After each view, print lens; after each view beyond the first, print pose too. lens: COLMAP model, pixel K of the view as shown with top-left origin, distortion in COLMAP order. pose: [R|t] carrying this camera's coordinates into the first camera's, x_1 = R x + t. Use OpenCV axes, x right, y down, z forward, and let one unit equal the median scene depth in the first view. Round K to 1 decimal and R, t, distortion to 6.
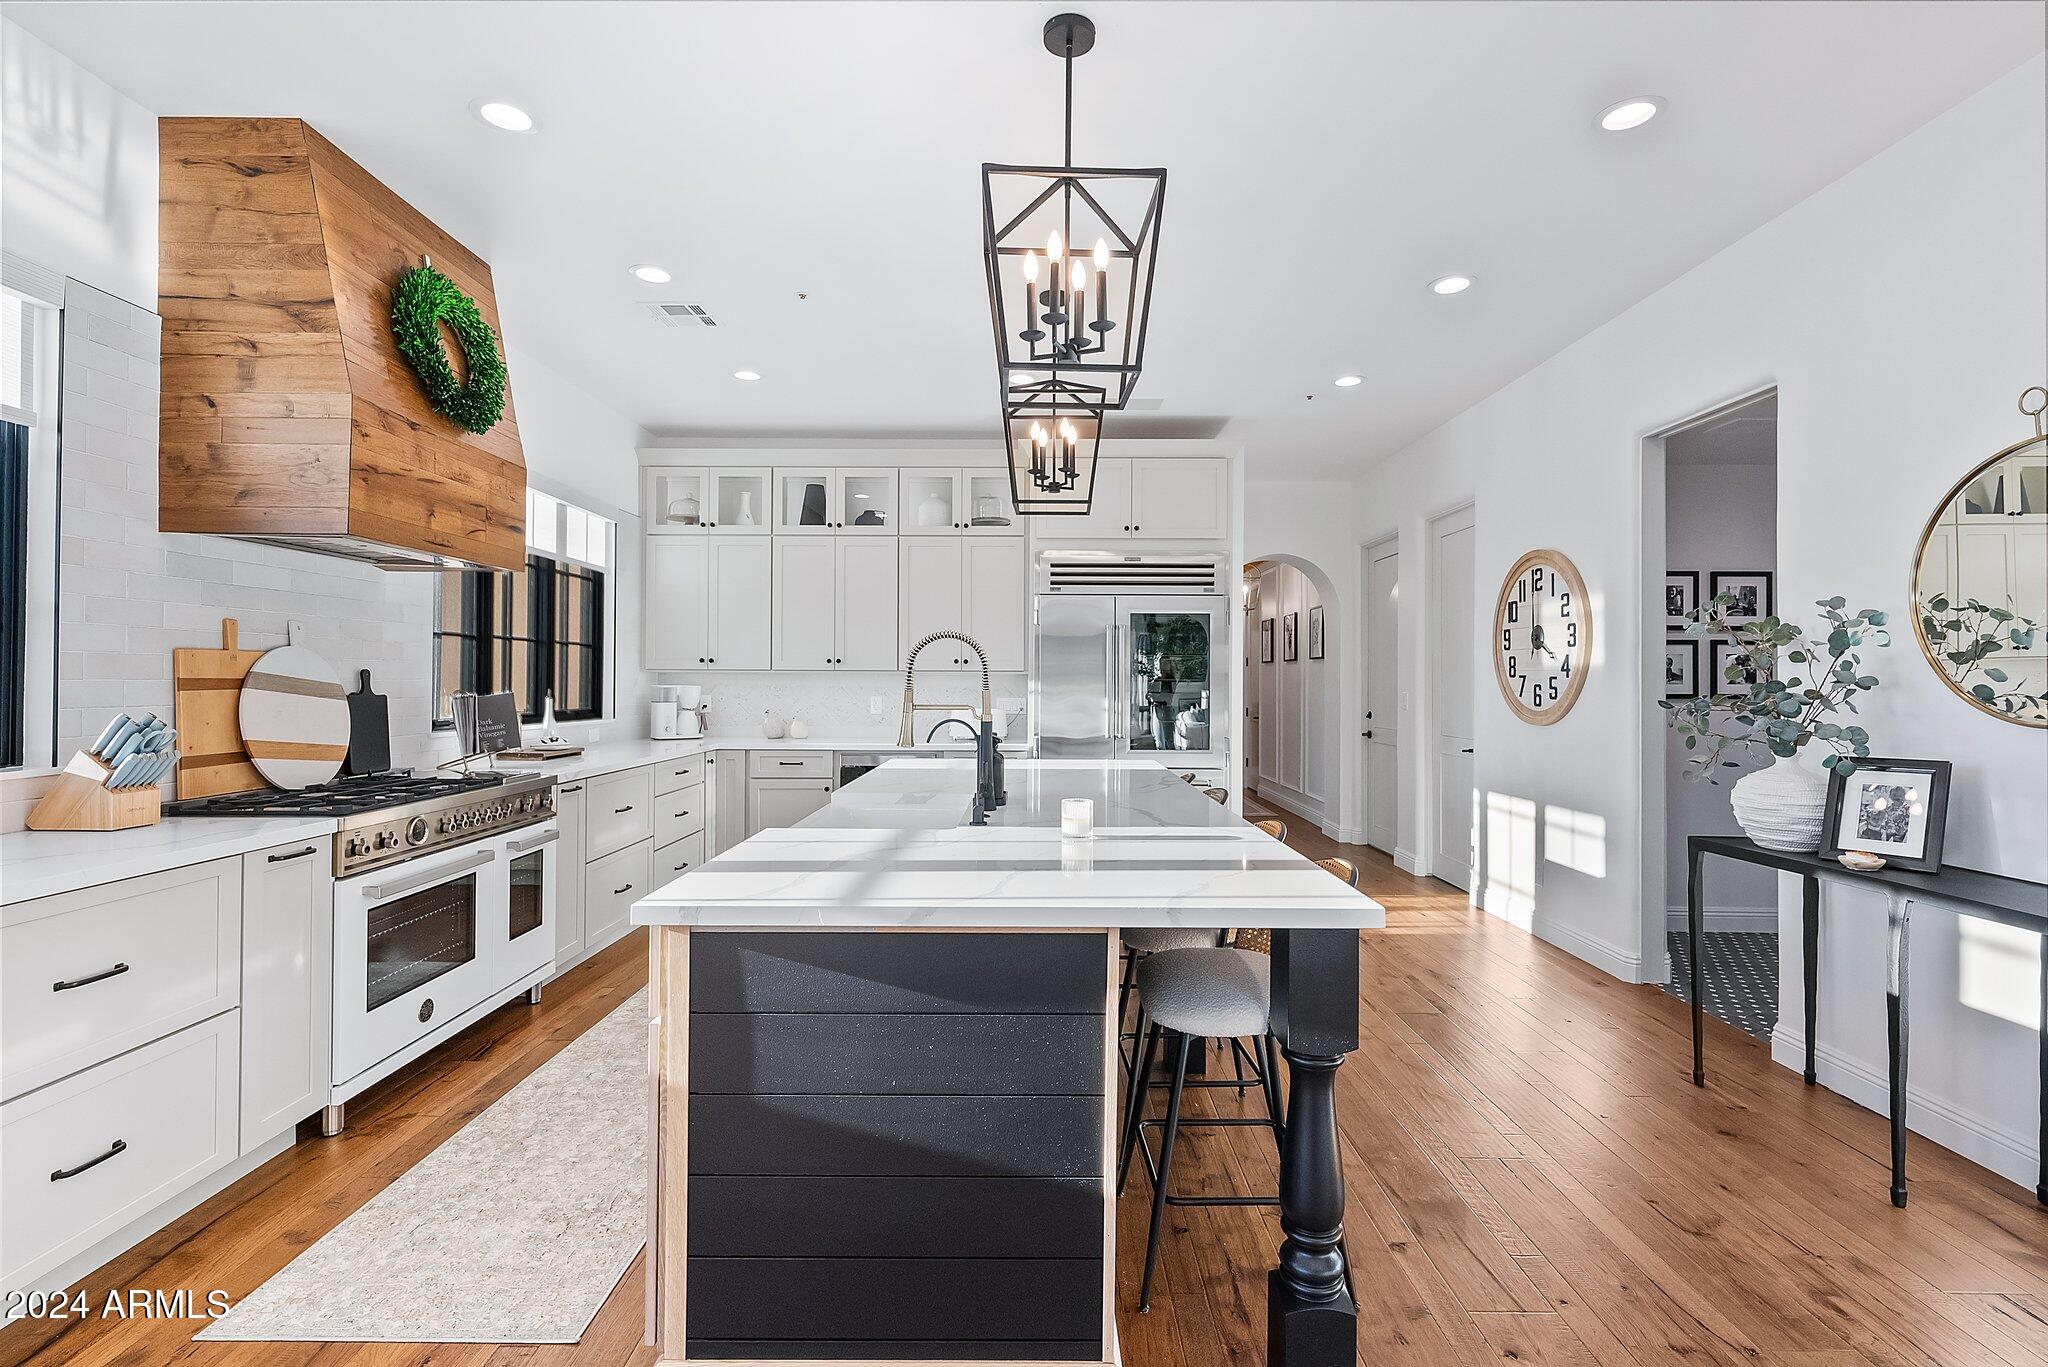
lens RADIAL K [[936.8, 0, 1018.3], [0, 936.8, 672.6], [0, 0, 1]] dist [0.001481, 0.000057]
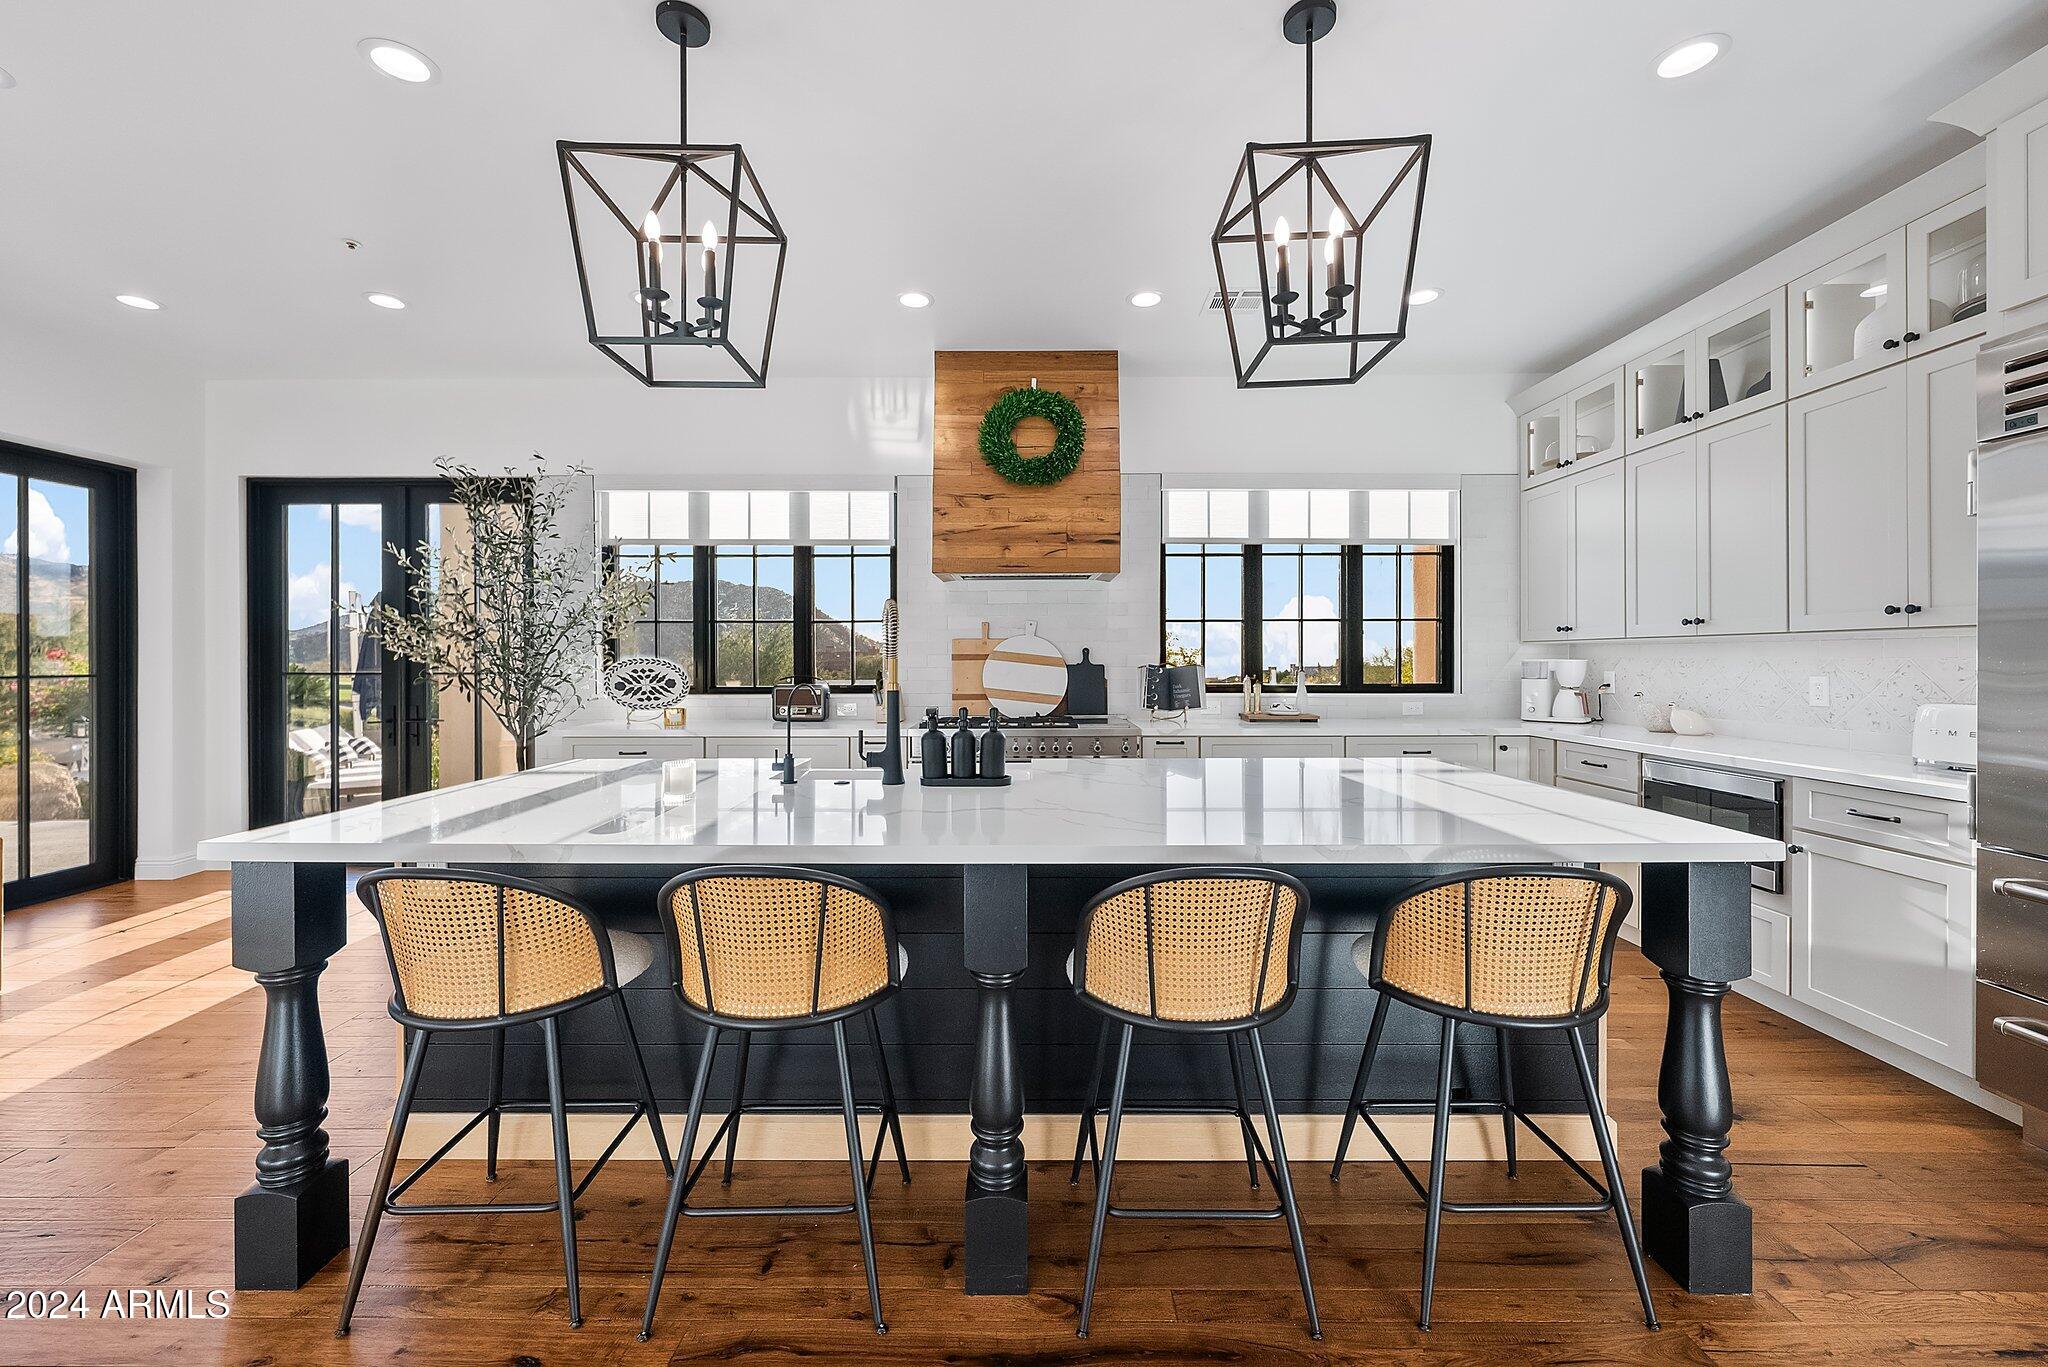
lens RADIAL K [[798.1, 0, 1014.4], [0, 798.1, 677.3], [0, 0, 1]] dist [0.001575, 0.000050]
pose [[0.009547, 0.014352, -0.999851, 0.625333], [0.009536, 0.999850, 0.014443, 0.024586], [0.999909, -0.009672, 0.009408, 0.868179]]
